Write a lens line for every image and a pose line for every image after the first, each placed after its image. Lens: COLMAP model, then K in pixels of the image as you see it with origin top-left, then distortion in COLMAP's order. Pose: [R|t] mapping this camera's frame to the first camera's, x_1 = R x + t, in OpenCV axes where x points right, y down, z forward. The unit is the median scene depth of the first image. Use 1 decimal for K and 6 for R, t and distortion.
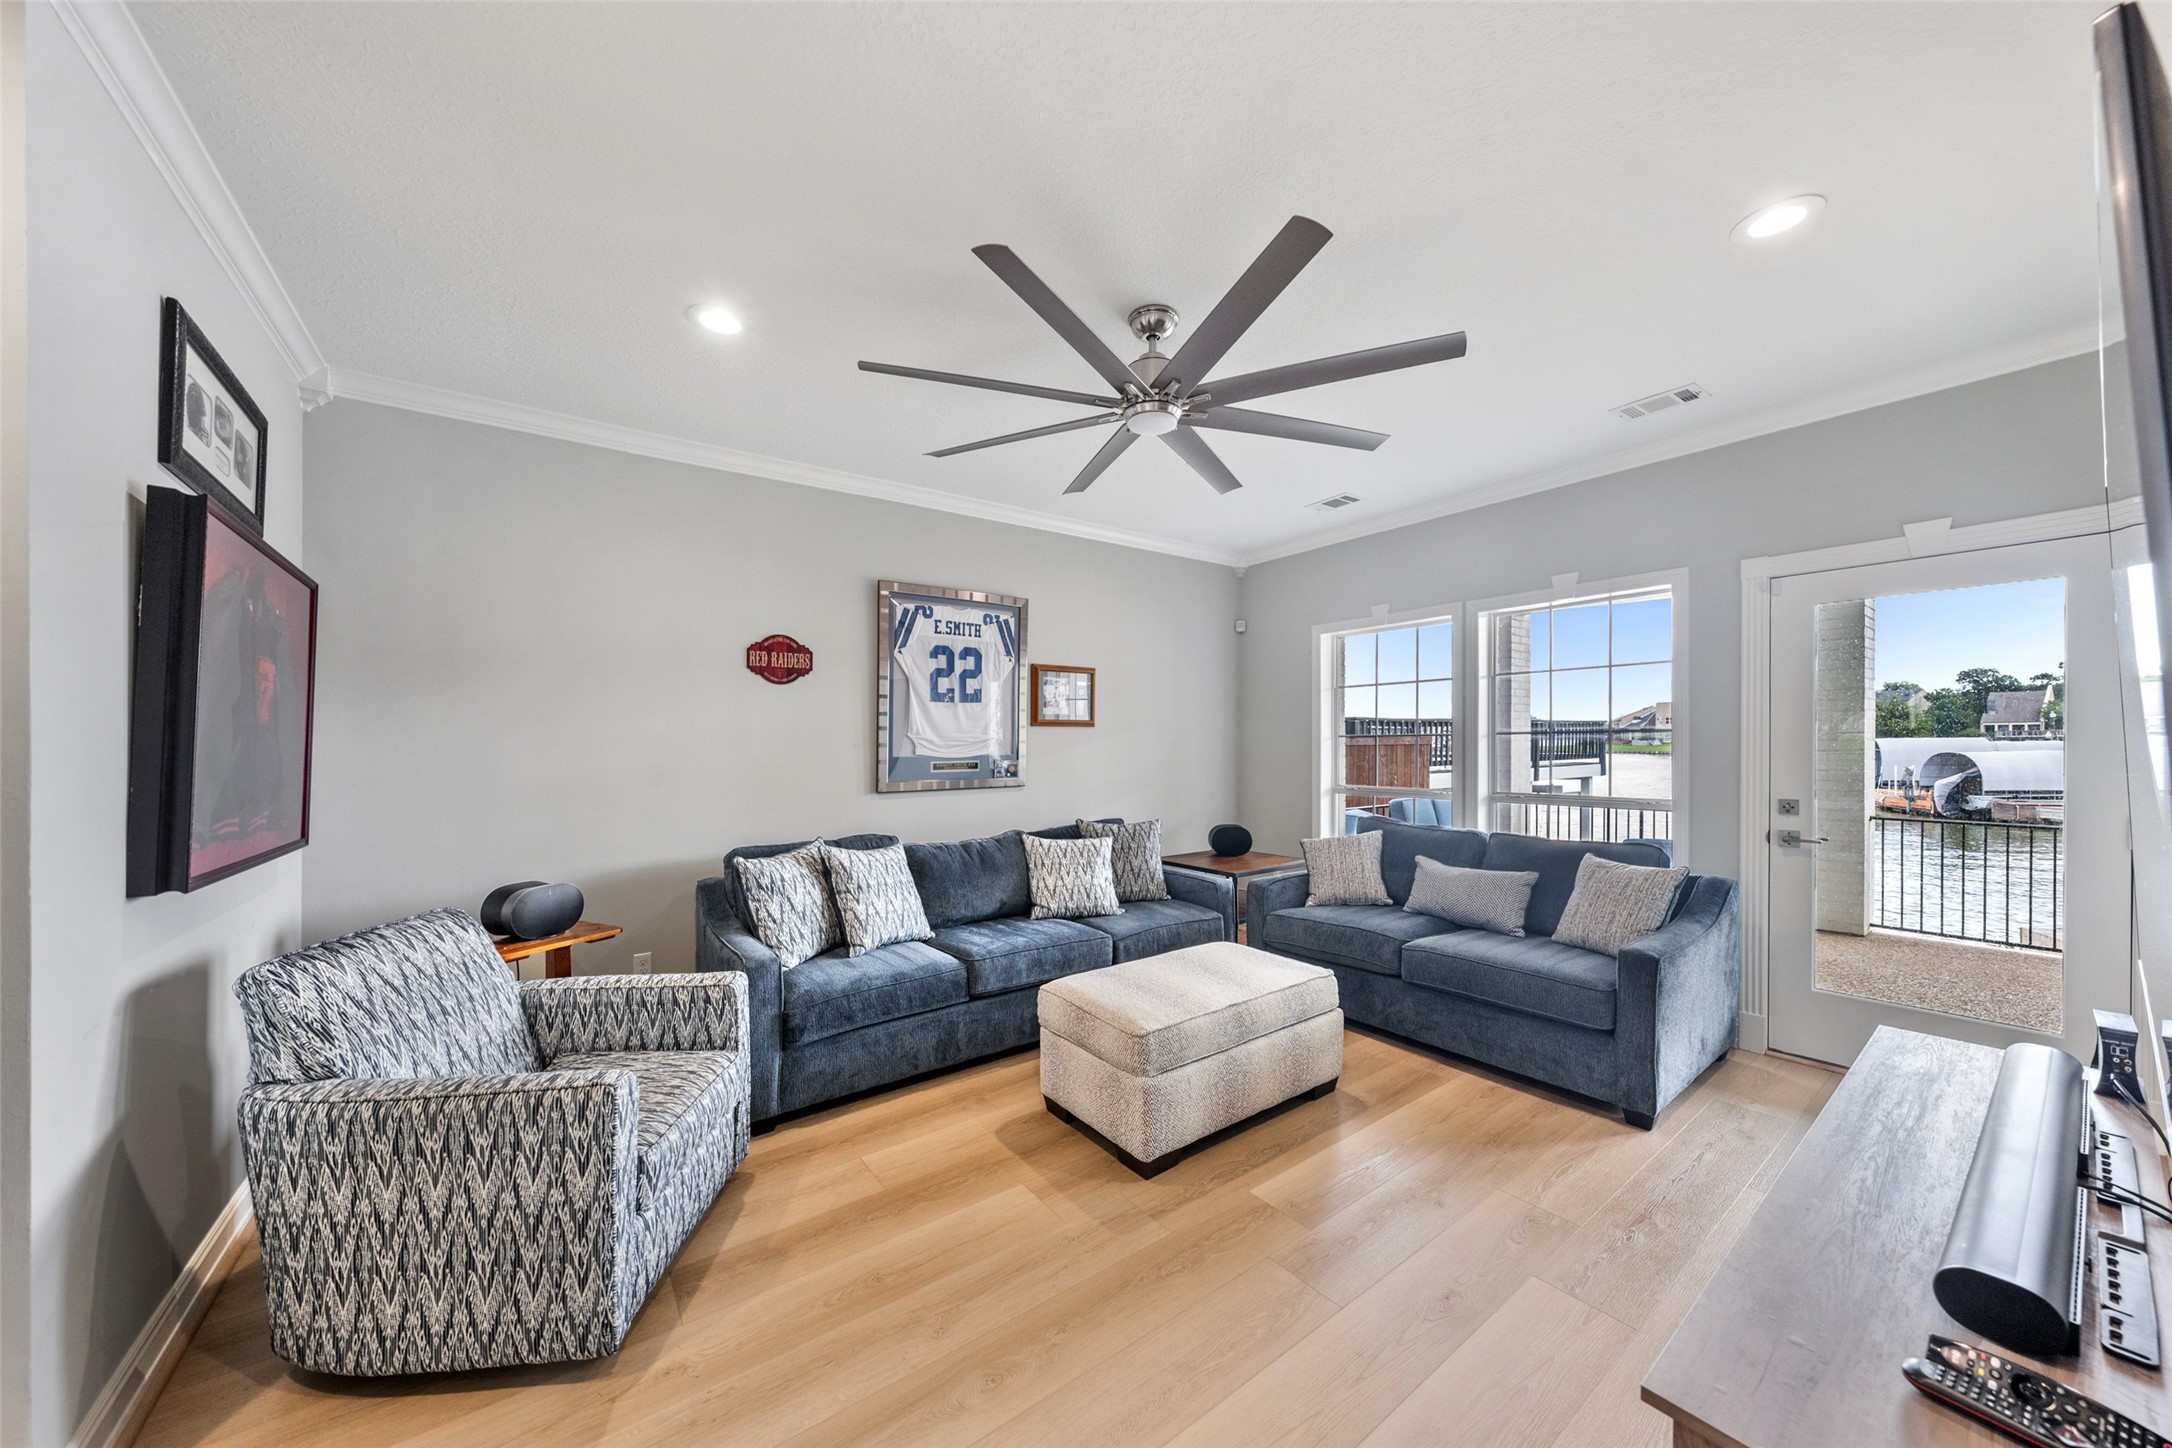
lens RADIAL K [[749.4, 0, 1085.2], [0, 749.4, 737.3], [0, 0, 1]] dist [-0.000649, -0.000102]
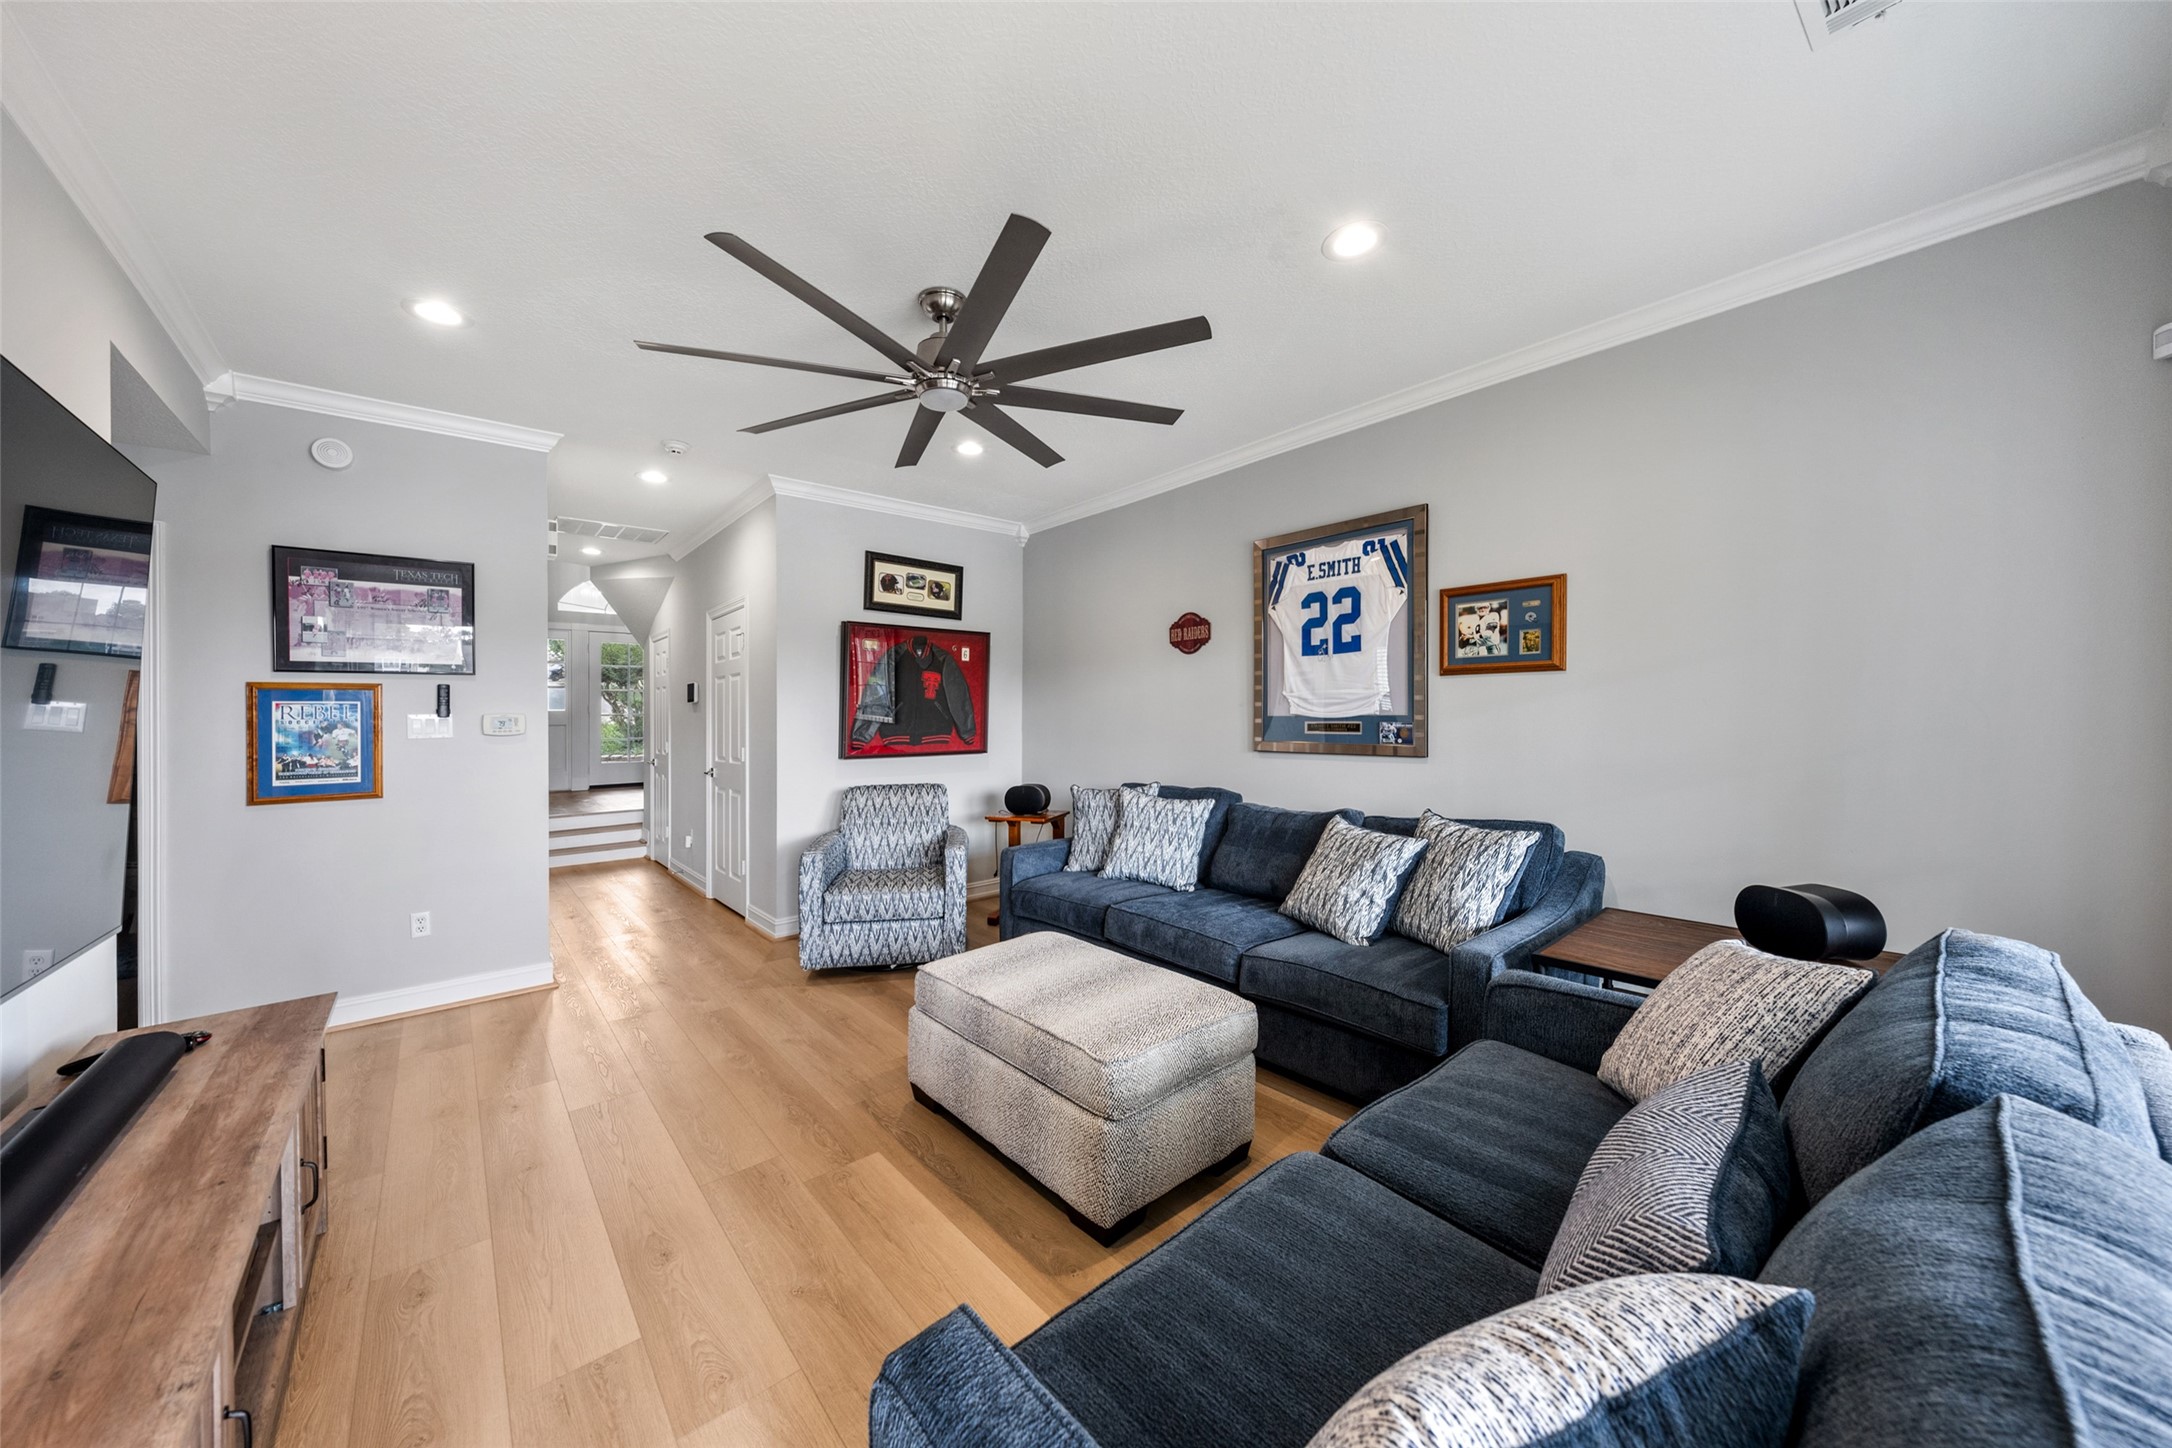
lens RADIAL K [[742.0, 0, 1086.2], [0, 742.0, 694.5], [0, 0, 1]] dist [-0.000421, -0.000019]
pose [[0.078314, -0.016446, -0.996793, 0.678646], [0.020964, 0.999670, -0.014847, 0.007368], [0.996708, -0.019734, 0.078633, 0.661803]]
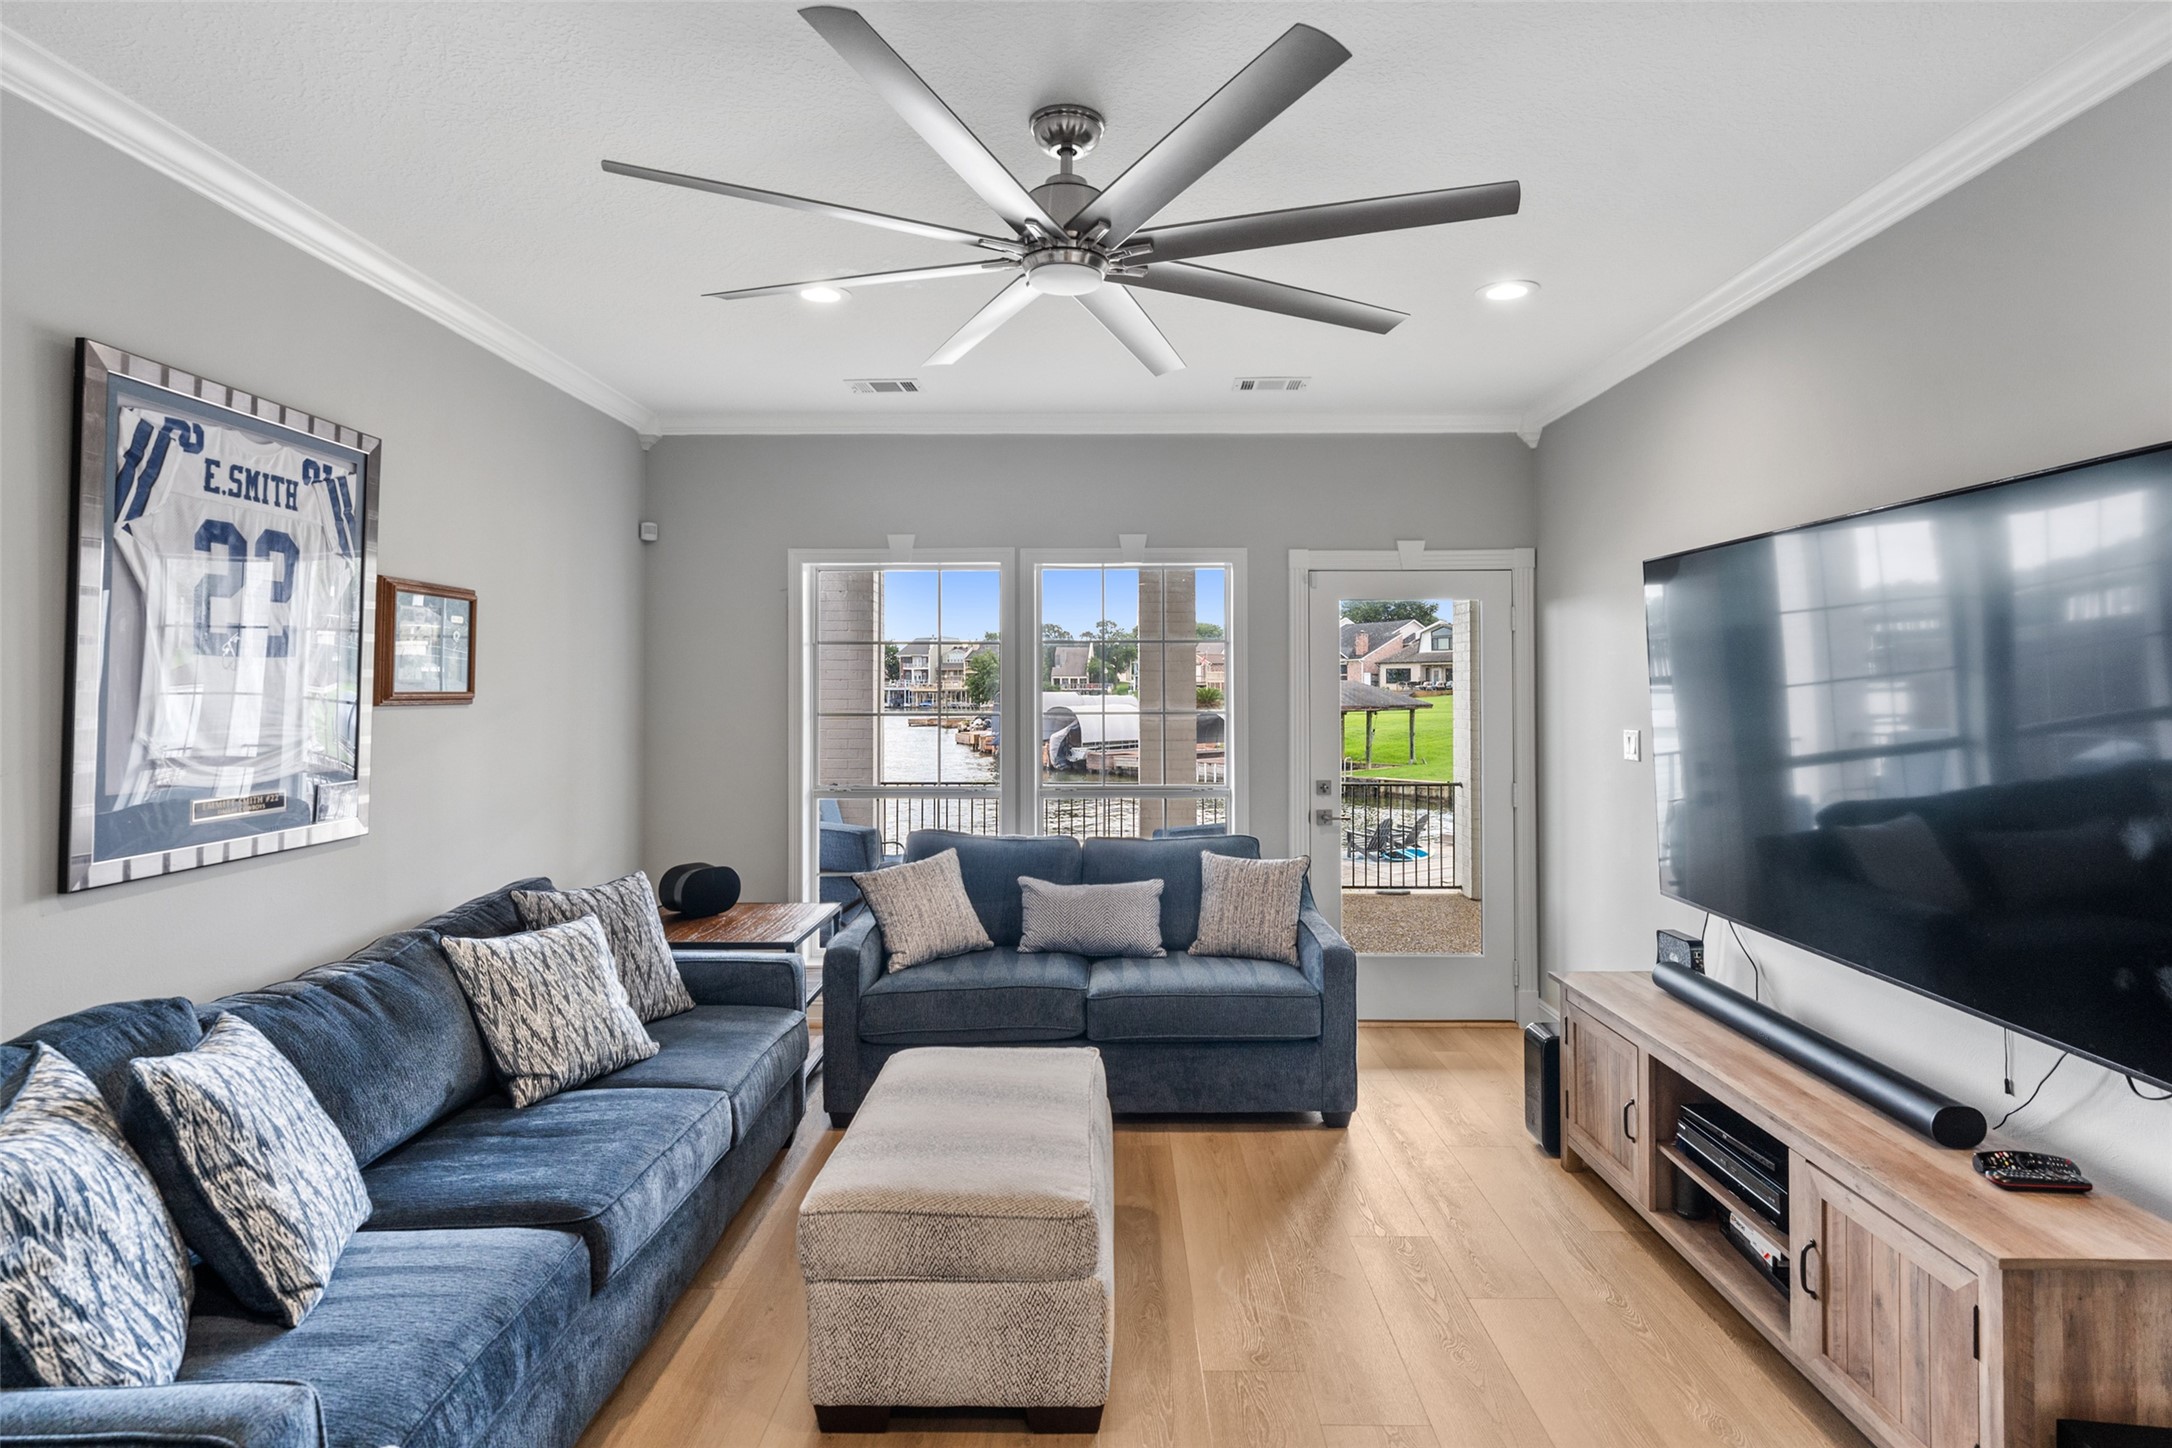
lens RADIAL K [[1116.5, 0, 1100.2], [0, 1116.5, 663.6], [0, 0, 1]] dist [0.002043, 0.000349]
pose [[0.599395, 0.024272, 0.800085, -0.400387], [-0.009600, 0.999686, -0.023135, -0.032840], [-0.800396, 0.006186, 0.599440, 0.229255]]
